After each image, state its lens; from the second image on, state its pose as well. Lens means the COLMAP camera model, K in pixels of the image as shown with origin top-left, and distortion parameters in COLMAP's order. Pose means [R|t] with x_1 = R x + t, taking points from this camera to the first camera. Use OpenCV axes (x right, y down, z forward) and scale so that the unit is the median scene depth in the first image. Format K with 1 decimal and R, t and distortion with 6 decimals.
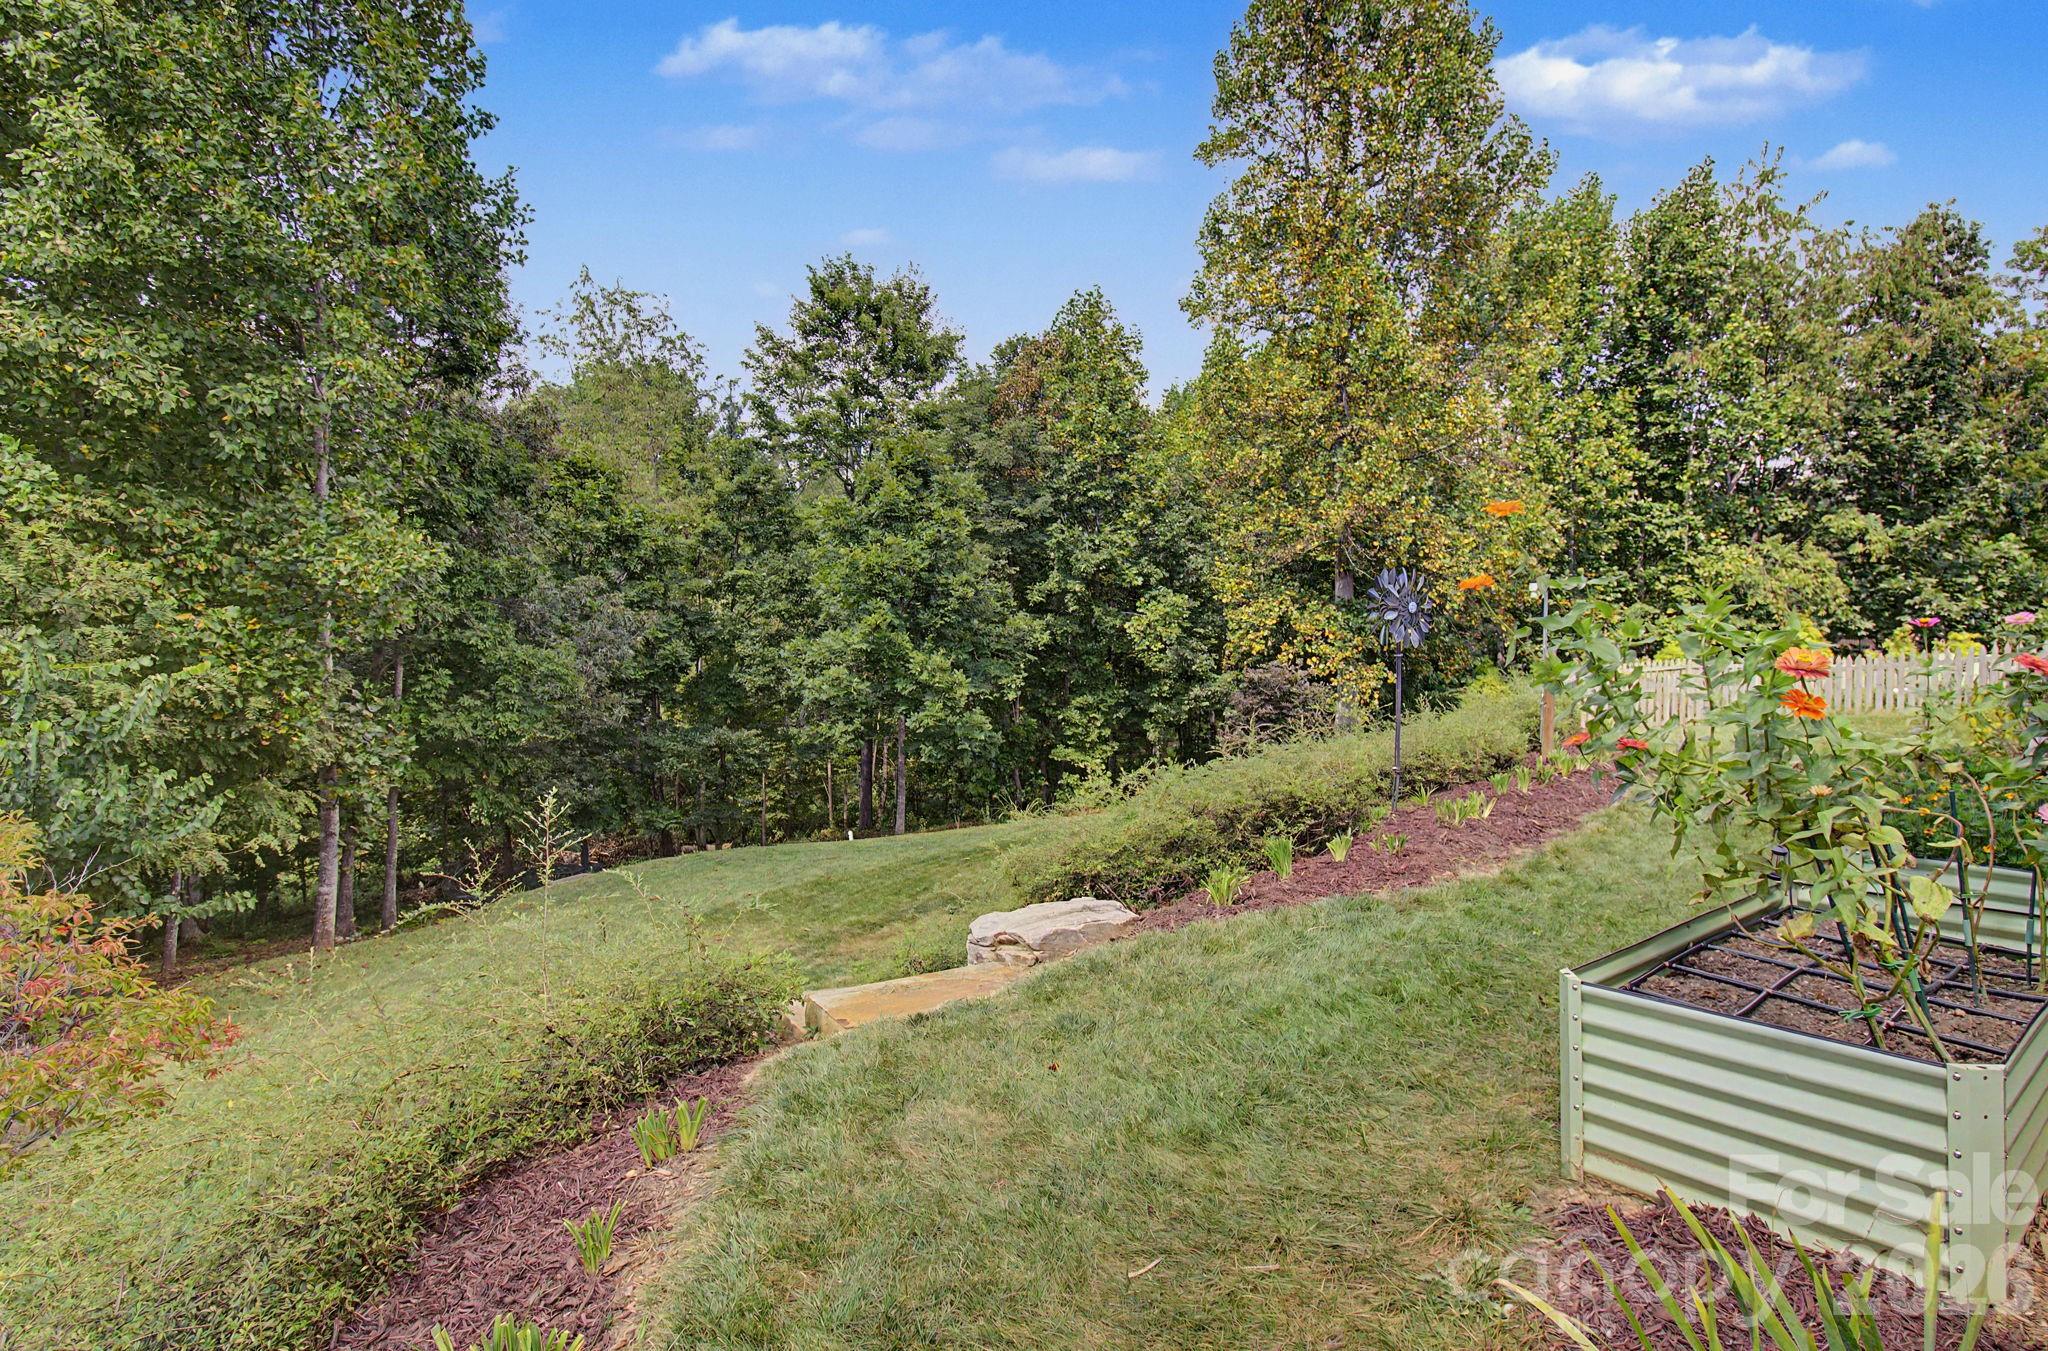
lens RADIAL K [[1004.7, 0, 1032.0], [0, 1004.7, 659.9], [0, 0, 1]] dist [0.000009, -0.000909]
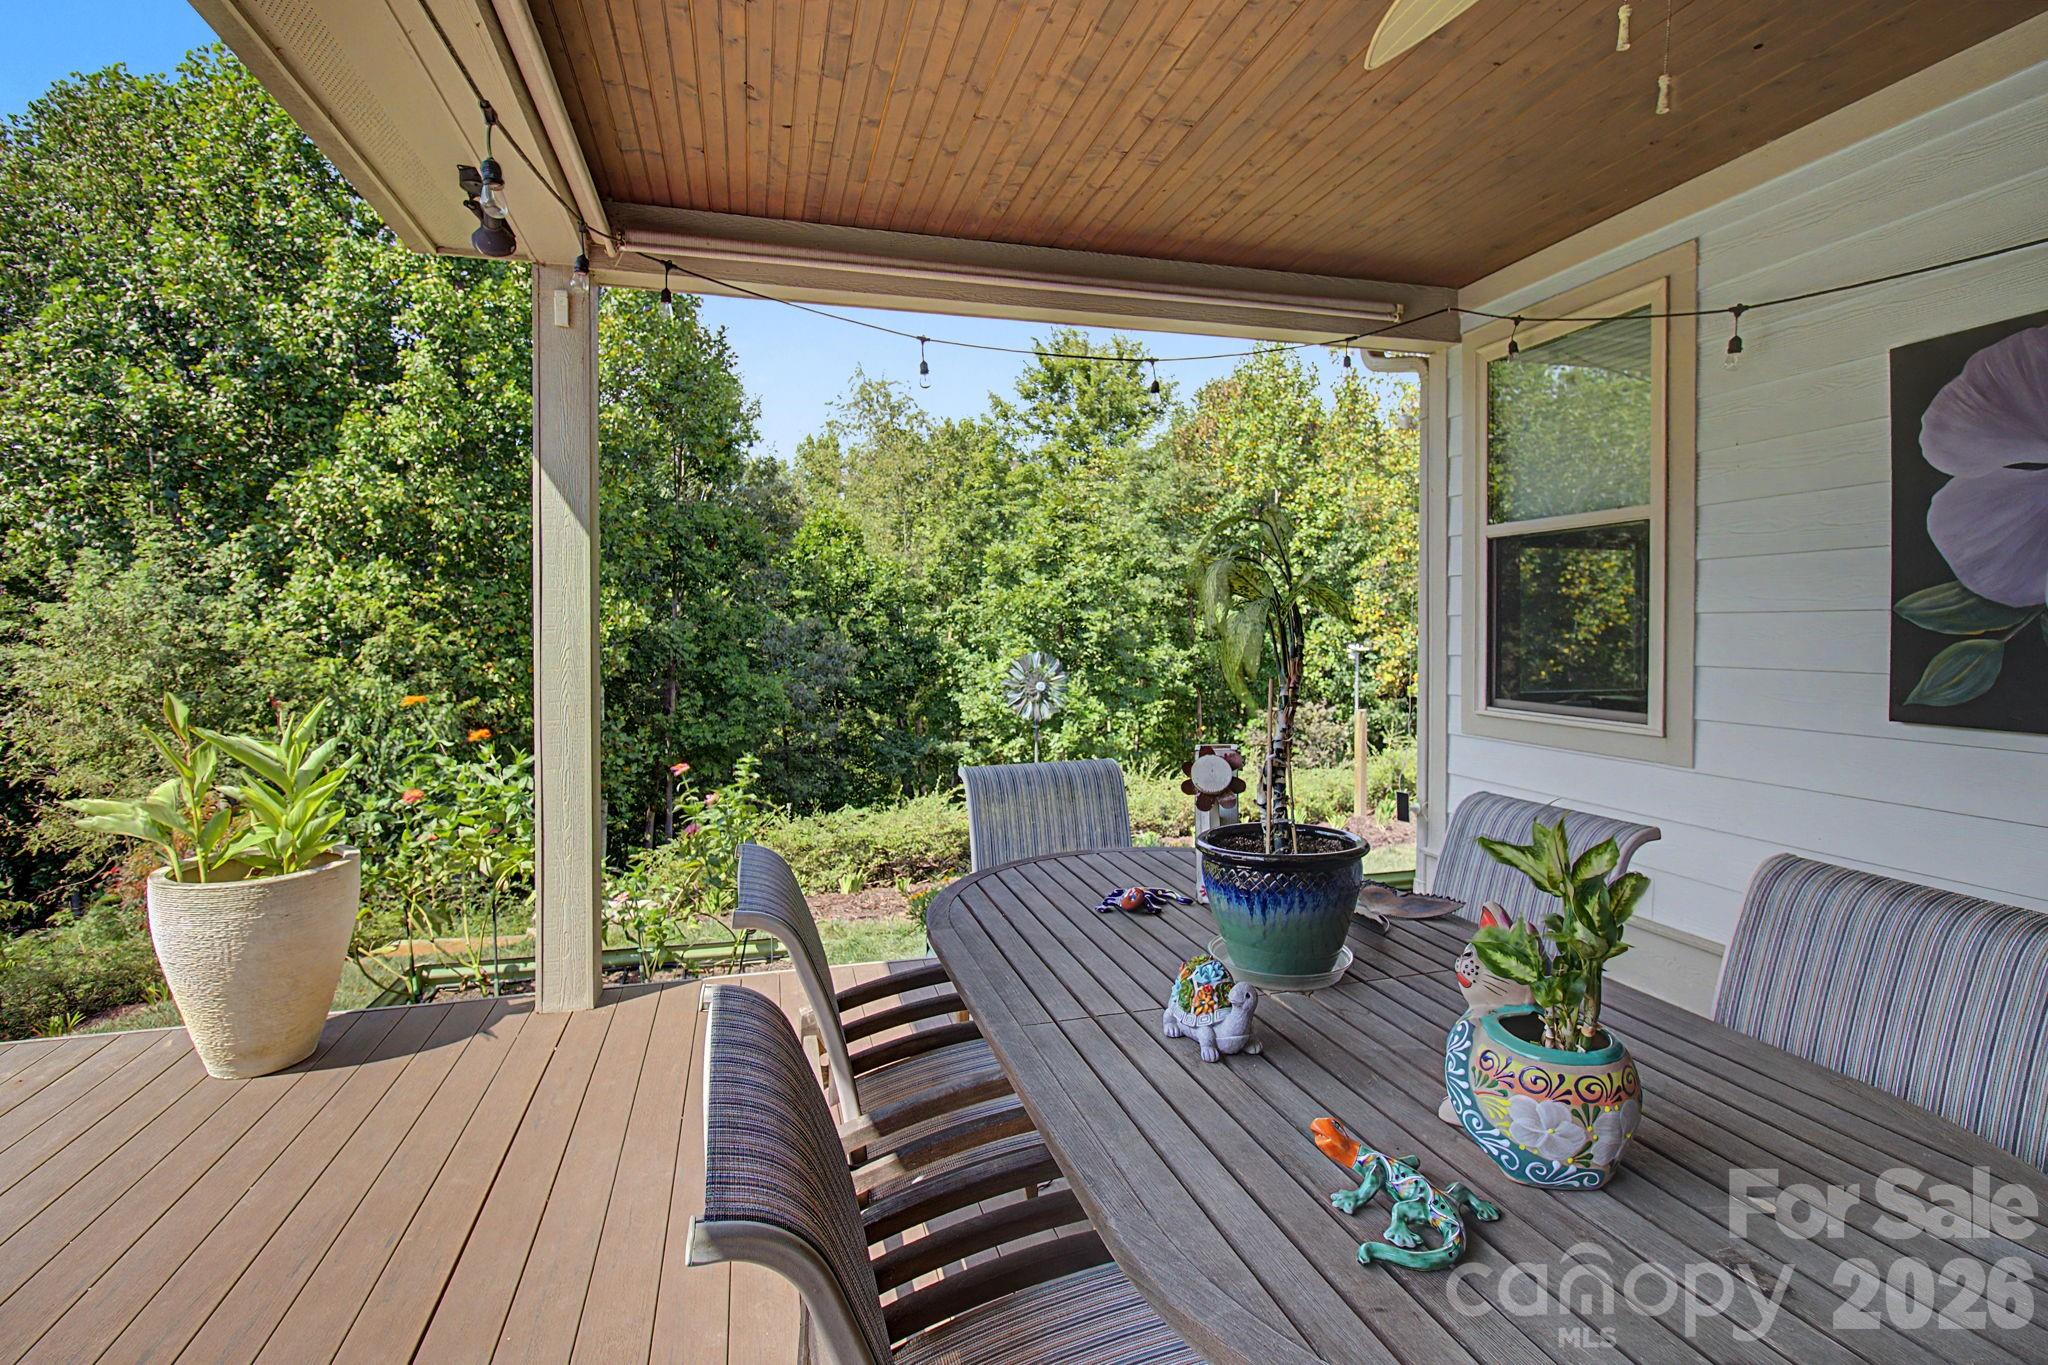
lens RADIAL K [[965.0, 0, 1021.3], [0, 965.0, 631.8], [0, 0, 1]] dist [-0.007074, -0.000818]
pose [[0.930531, -0.010114, -0.366073, 0.237418], [-0.003072, 0.999368, -0.035419, -0.022709], [0.366200, 0.034083, 0.929912, -0.033563]]
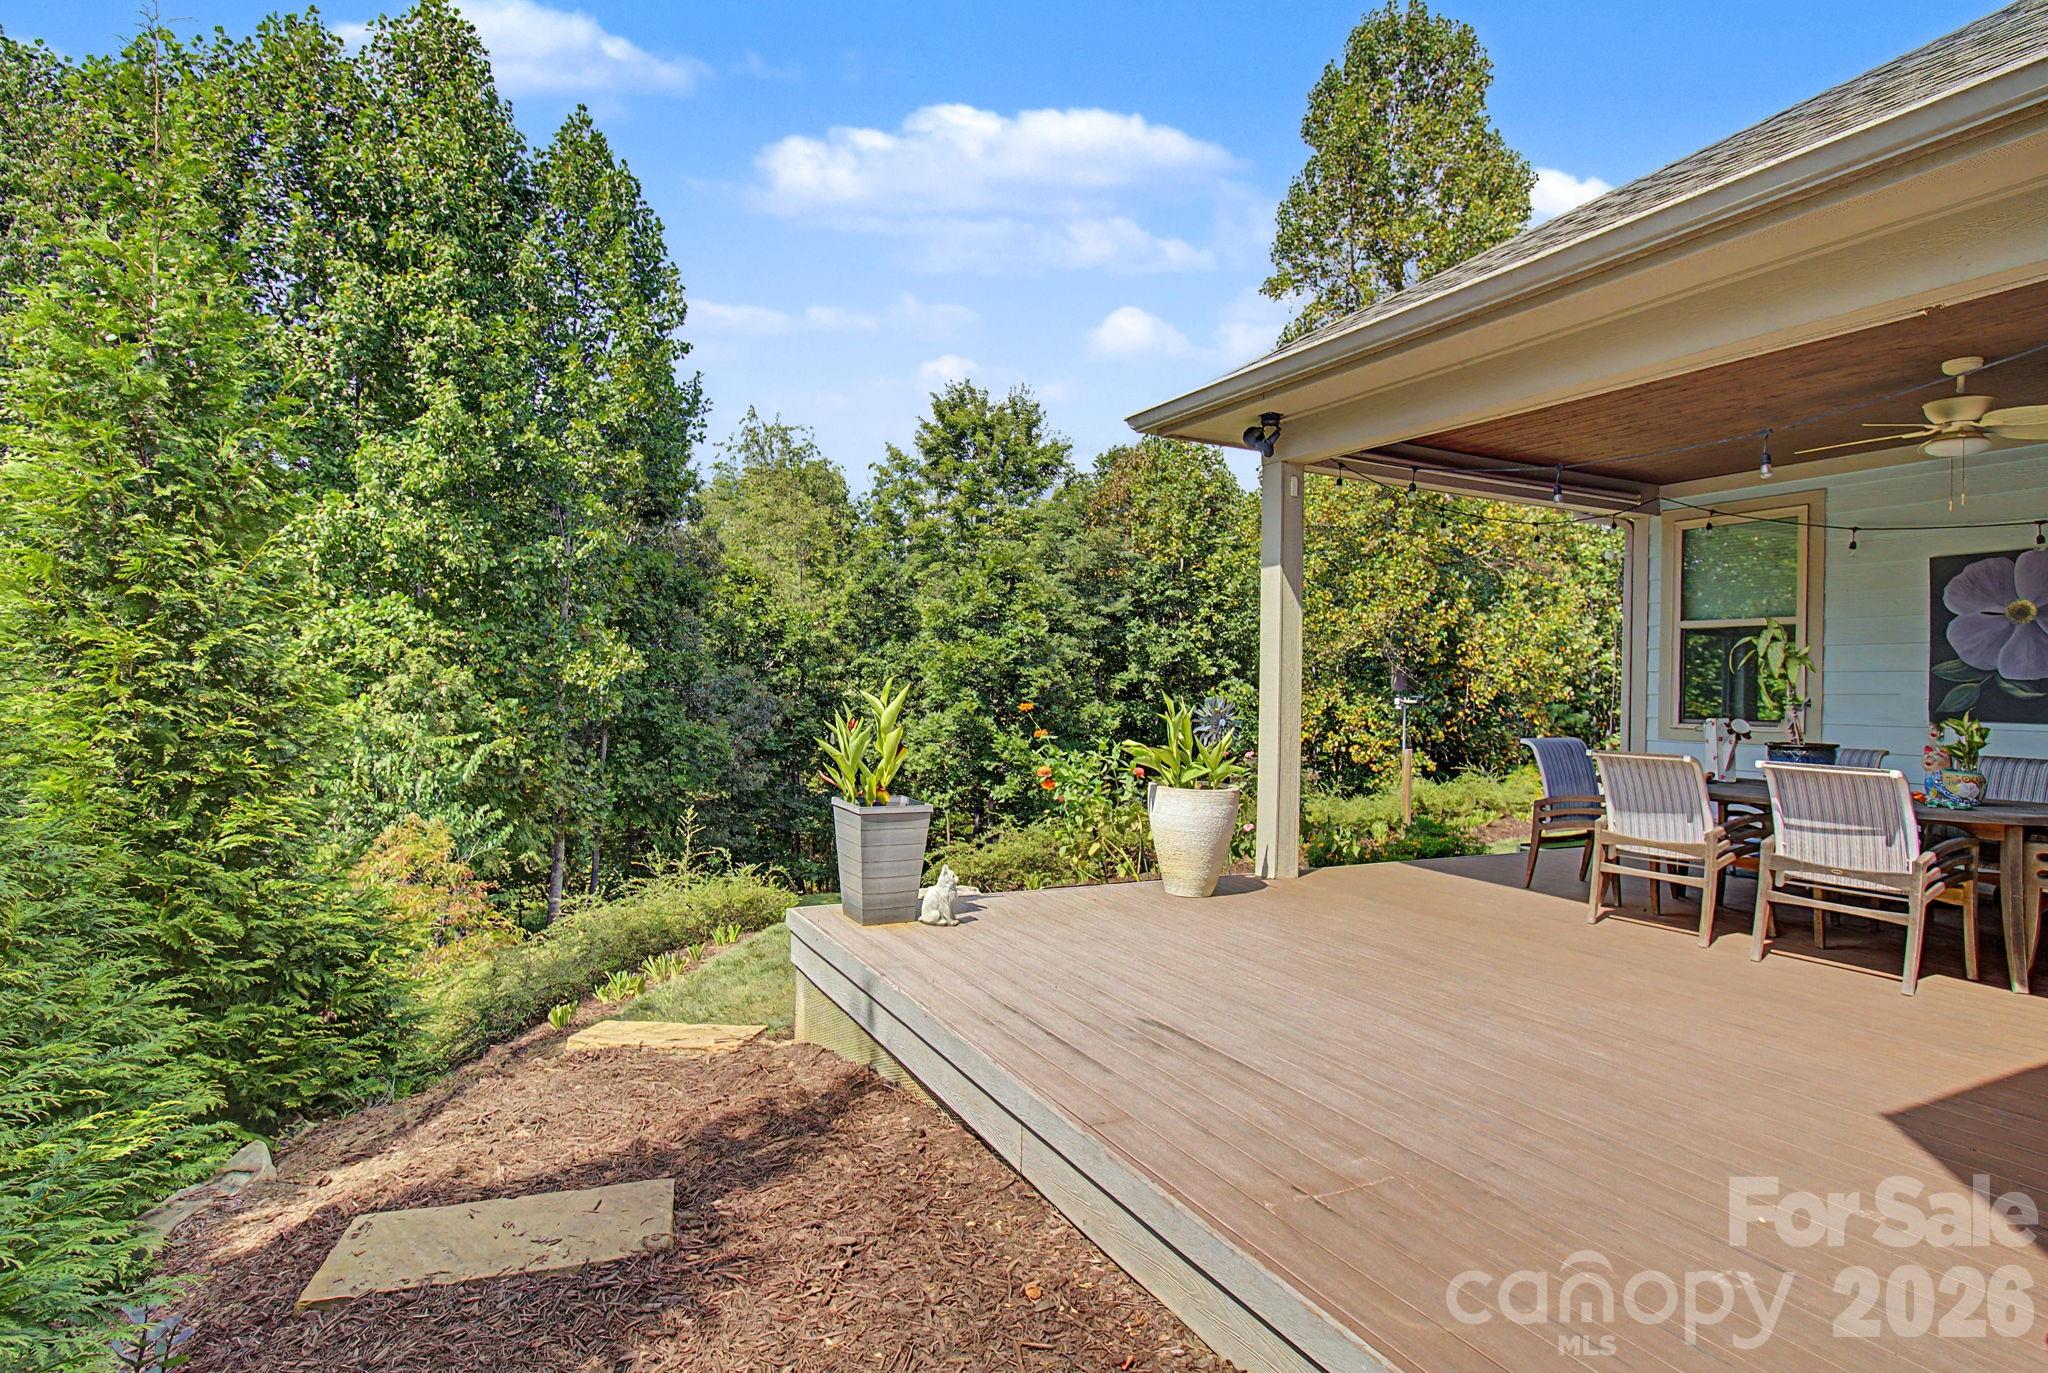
lens RADIAL K [[1054.2, 0, 985.6], [0, 1054.2, 668.0], [0, 0, 1]] dist [-0.004813, -0.000397]
pose [[0.981231, 0.007838, -0.192675, 0.101347], [-0.019947, 0.997939, -0.060987, -0.008497], [0.191800, 0.063686, 0.979366, -0.210710]]
